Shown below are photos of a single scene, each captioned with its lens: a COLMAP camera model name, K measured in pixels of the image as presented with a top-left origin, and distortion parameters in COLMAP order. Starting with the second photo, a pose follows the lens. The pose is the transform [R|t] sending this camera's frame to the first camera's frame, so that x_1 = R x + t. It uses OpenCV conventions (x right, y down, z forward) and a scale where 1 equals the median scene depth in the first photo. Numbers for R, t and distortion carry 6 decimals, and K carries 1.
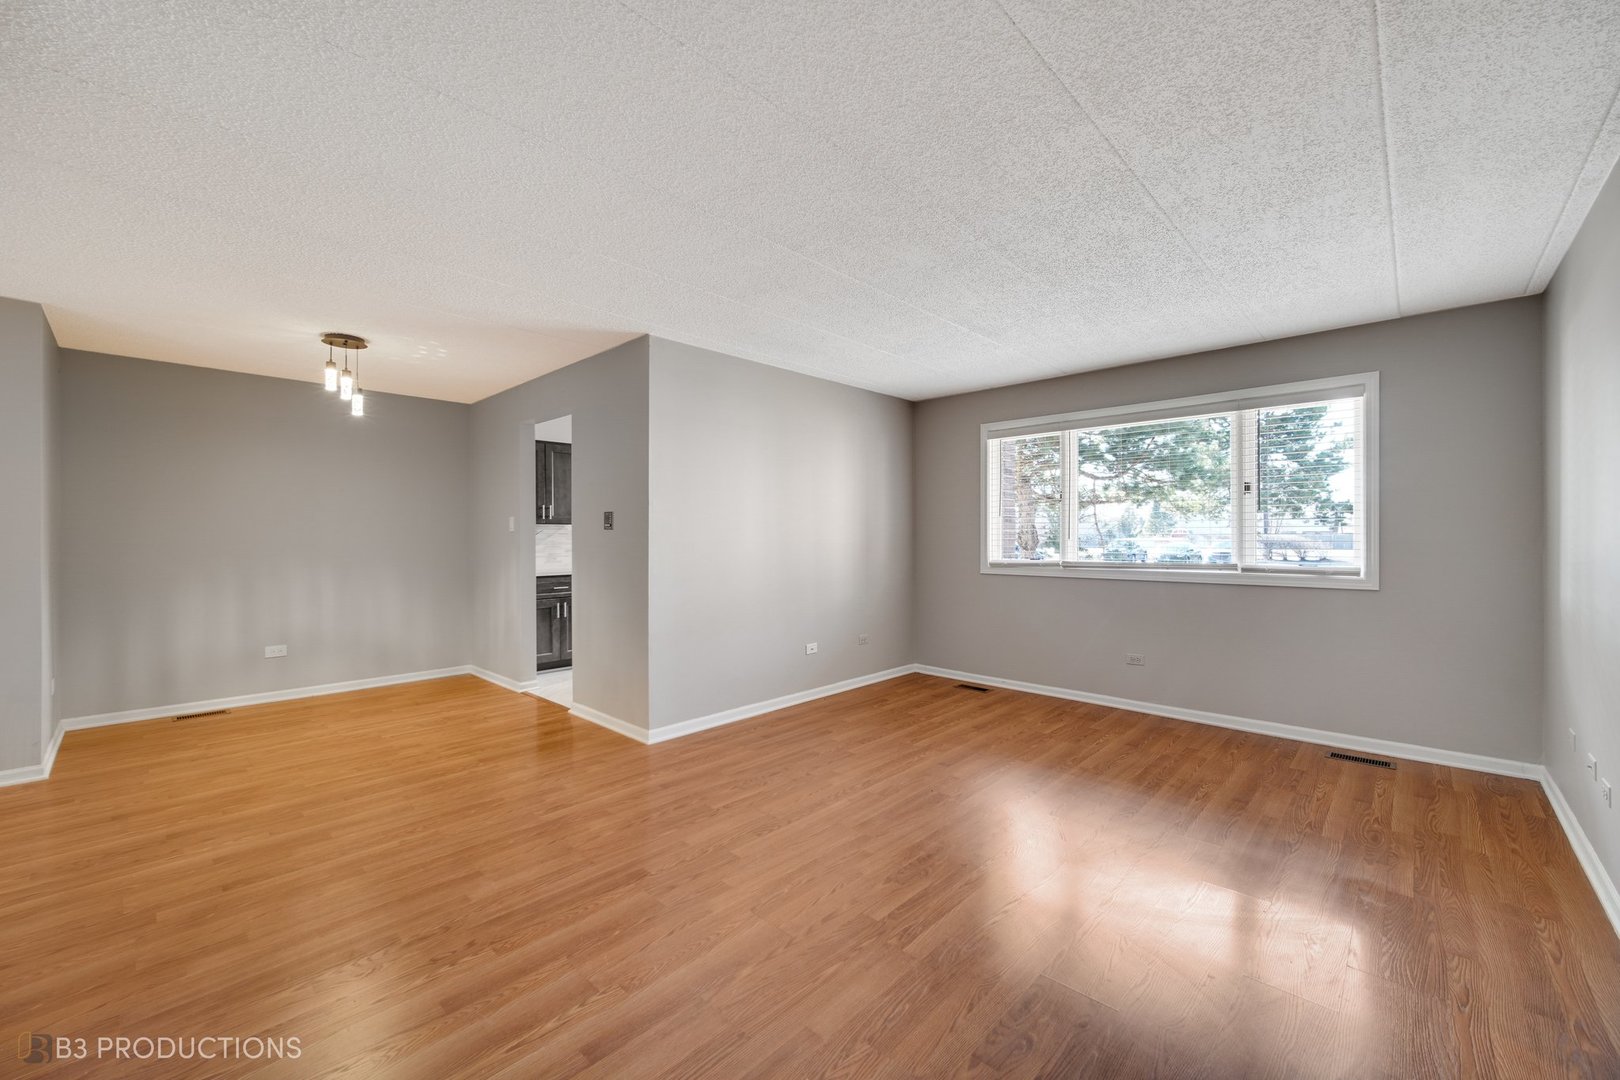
lens RADIAL K [[649.9, 0, 791.4], [0, 649.9, 537.6], [0, 0, 1]] dist [0.004275, -0.002189]
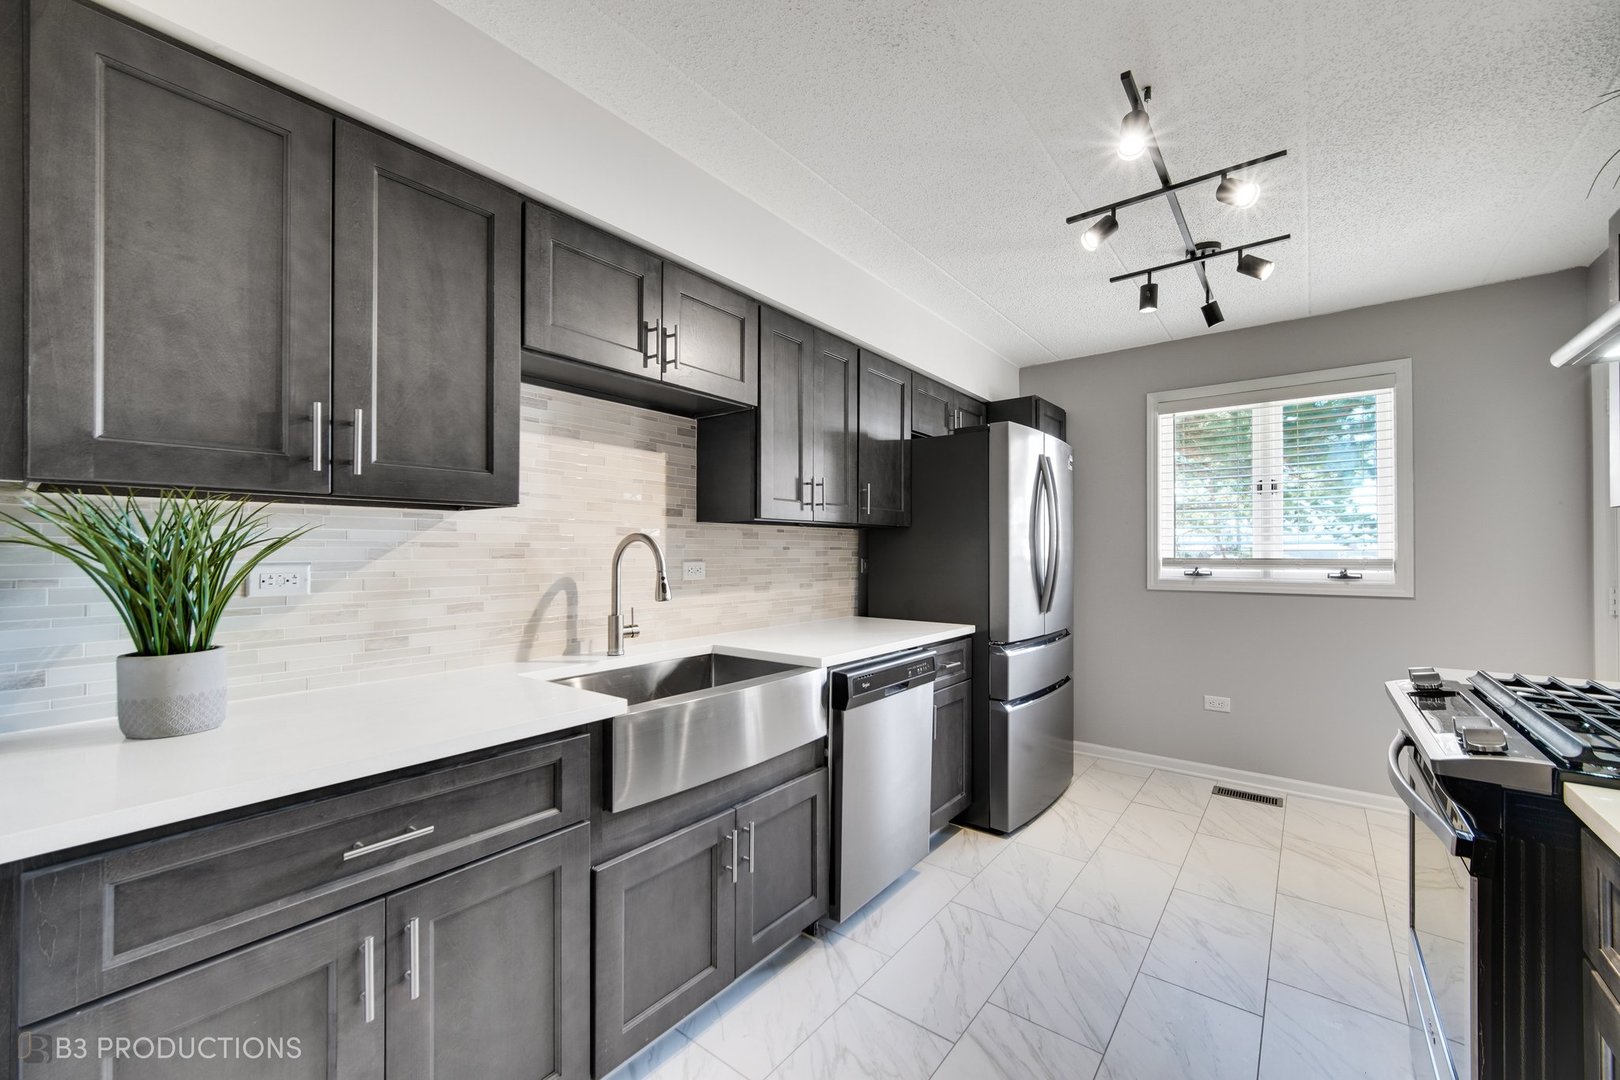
lens RADIAL K [[649.9, 0, 795.9], [0, 649.9, 544.9], [0, 0, 1]] dist [0.004275, -0.002189]
pose [[0.994622, 0.004365, 0.103477, -0.374046], [-0.003236, 0.999933, -0.011077, -0.005473], [-0.103518, 0.010682, 0.994570, 1.149308]]
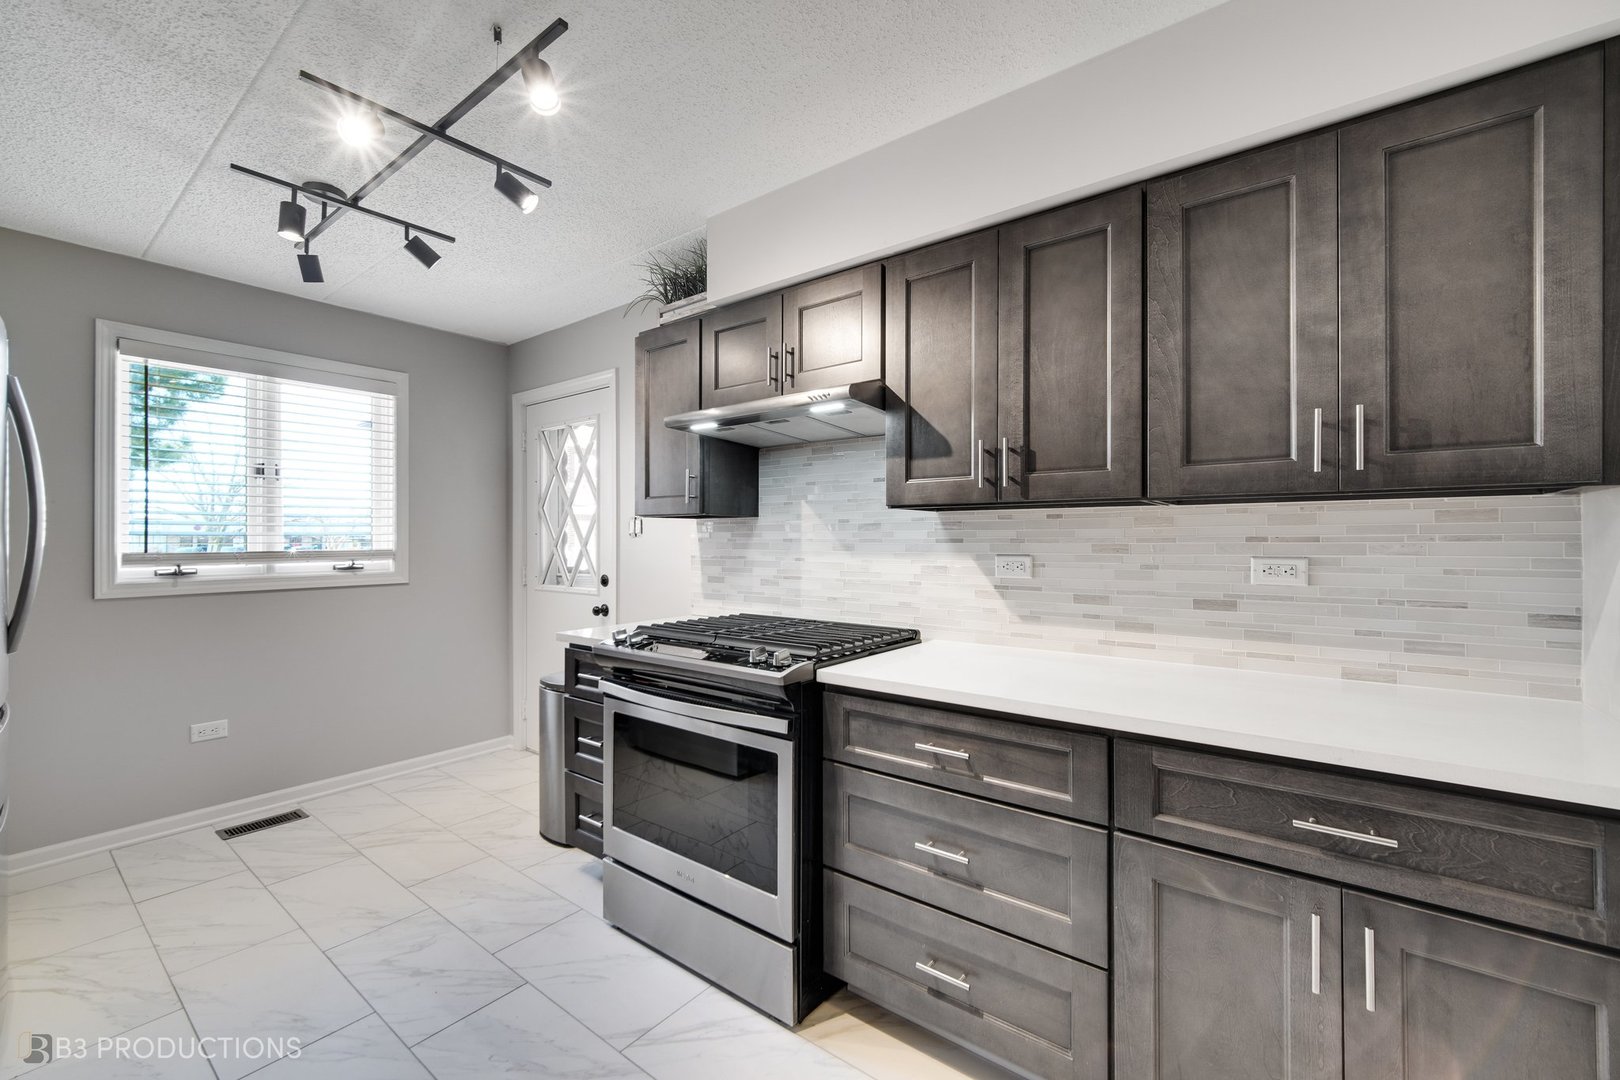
lens RADIAL K [[649.9, 0, 785.1], [0, 649.9, 539.1], [0, 0, 1]] dist [0.004275, -0.002189]
pose [[-0.110563, 0.002711, 0.993865, -0.493908], [0.003807, 0.999990, -0.002305, -0.009369], [-0.993862, 0.003529, -0.110572, 1.408200]]
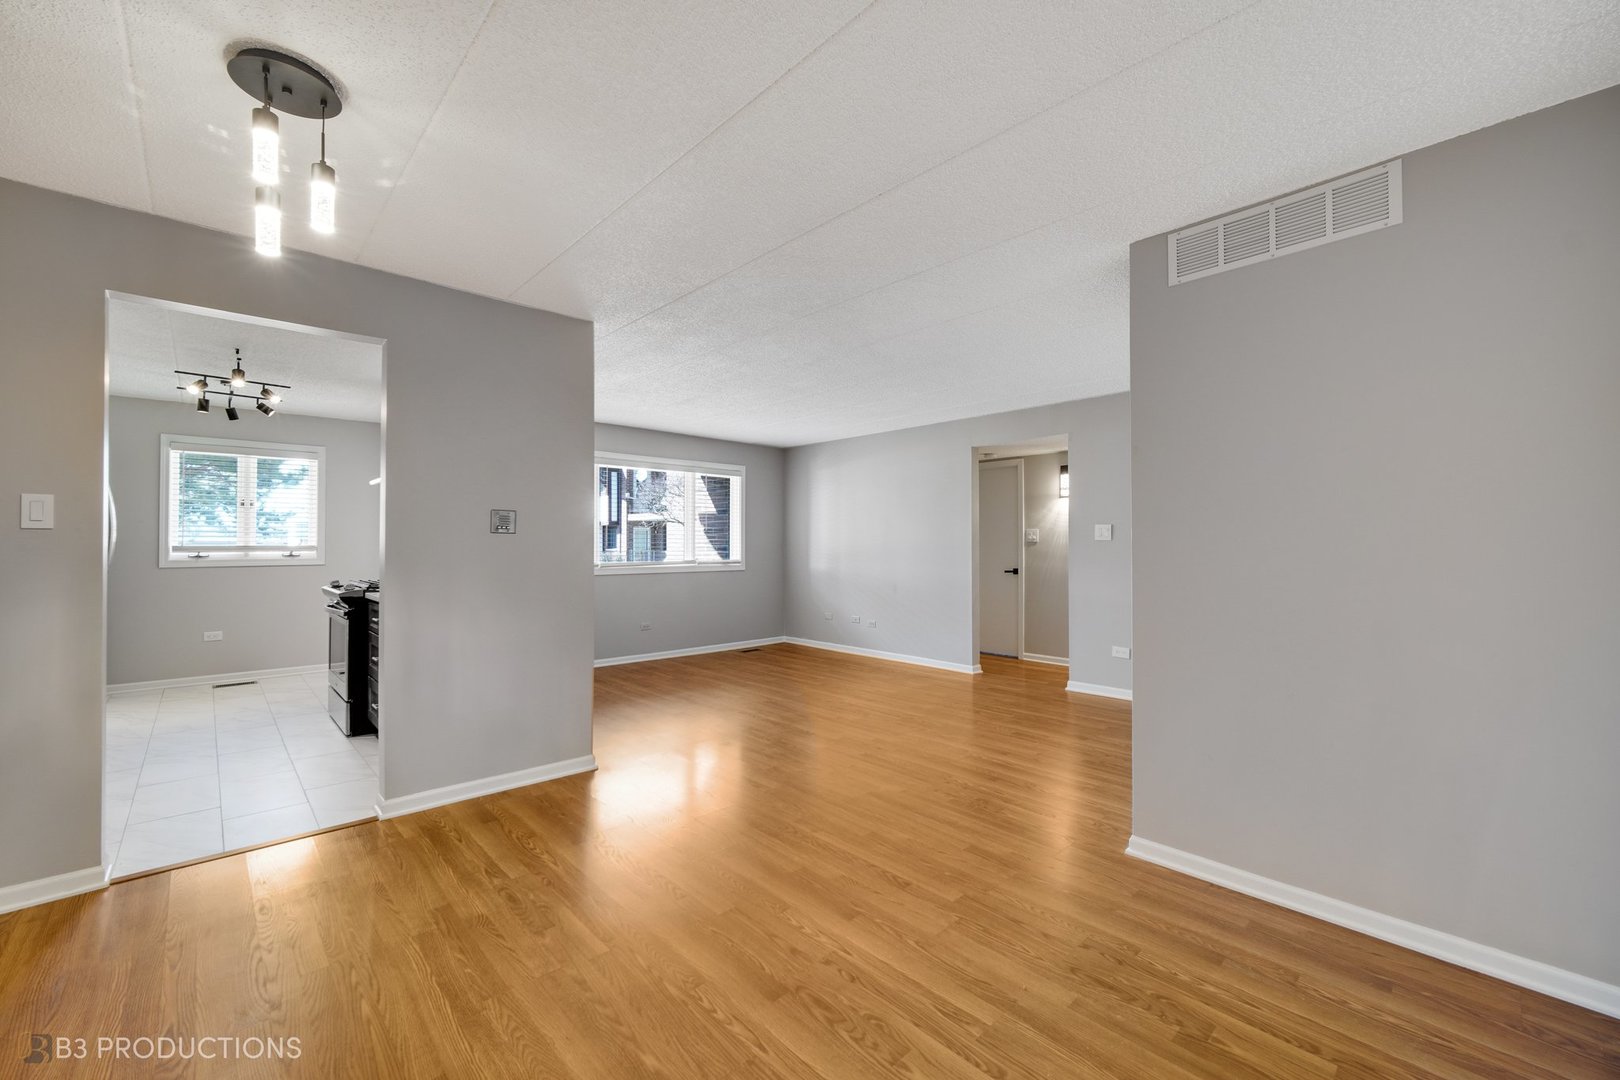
lens RADIAL K [[649.9, 0, 815.9], [0, 649.9, 536.9], [0, 0, 1]] dist [0.004275, -0.002189]
pose [[0.041447, 0.014011, 0.999042, -1.060024], [0.003459, 0.999894, -0.014167, 0.005466], [-0.999135, 0.004043, 0.041395, 0.612230]]
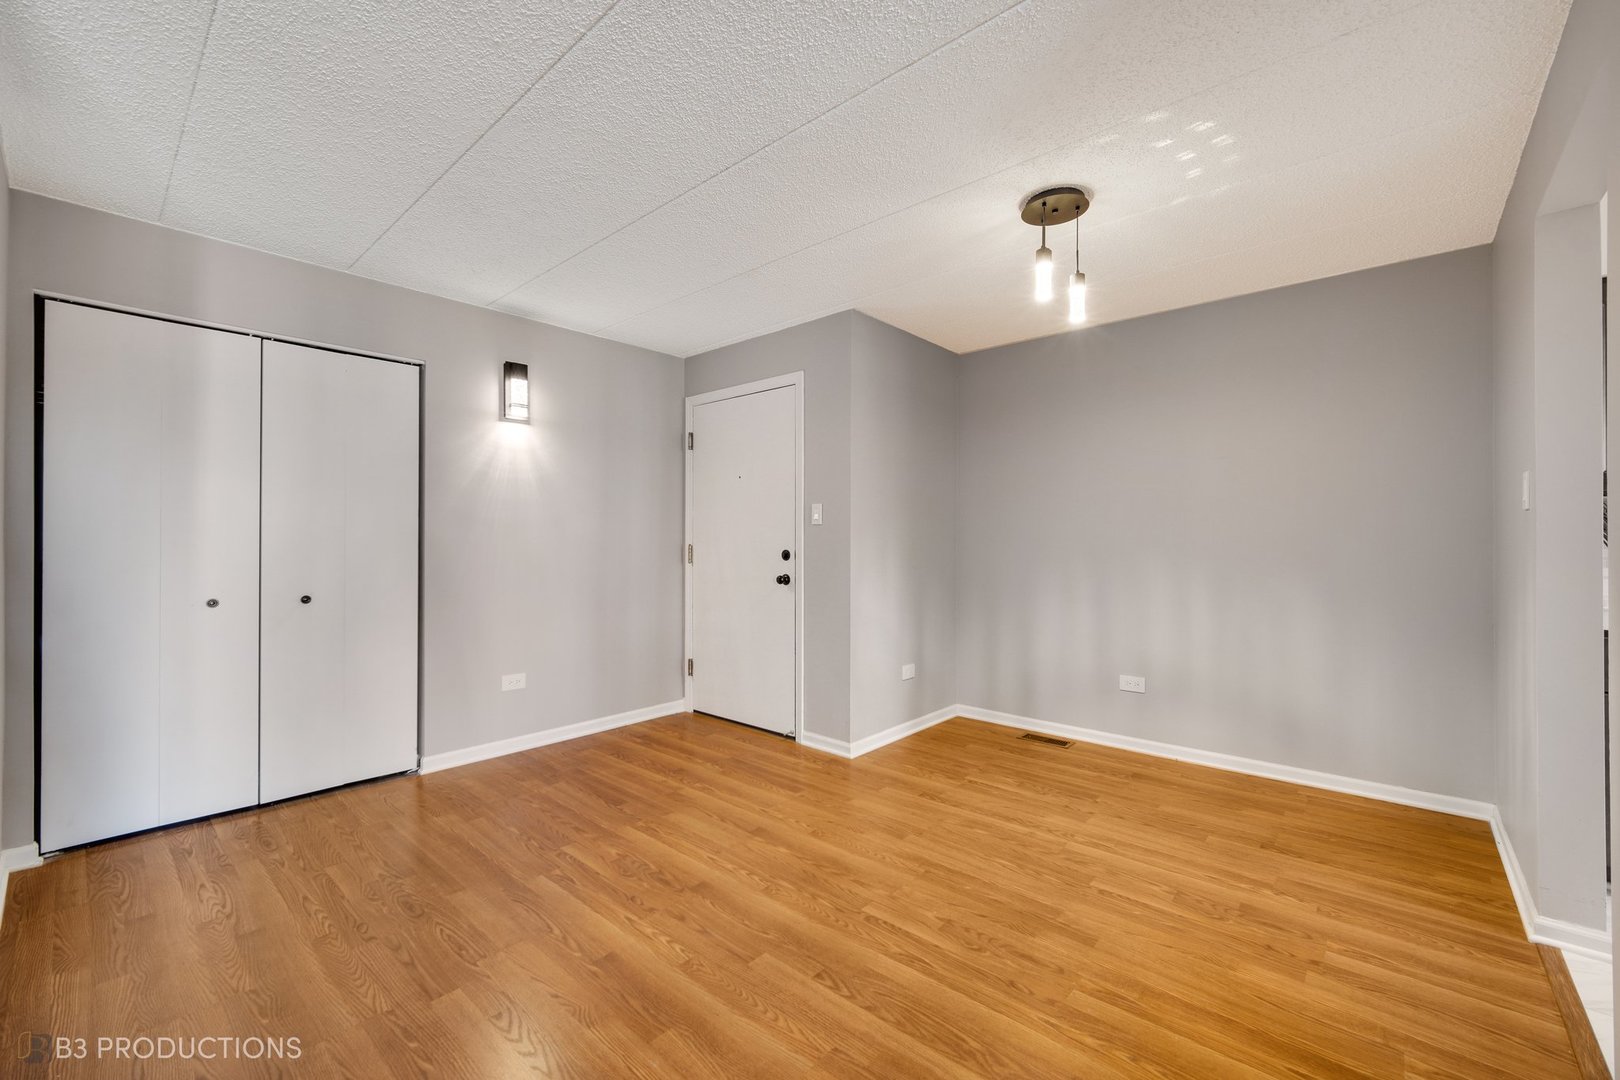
lens RADIAL K [[649.9, 0, 820.2], [0, 649.9, 527.6], [0, 0, 1]] dist [0.004275, -0.002189]
pose [[0.055158, -0.024209, -0.998184, -0.084826], [-0.003511, 0.999695, -0.024440, 0.021424], [0.998471, 0.004853, 0.055056, 0.724353]]
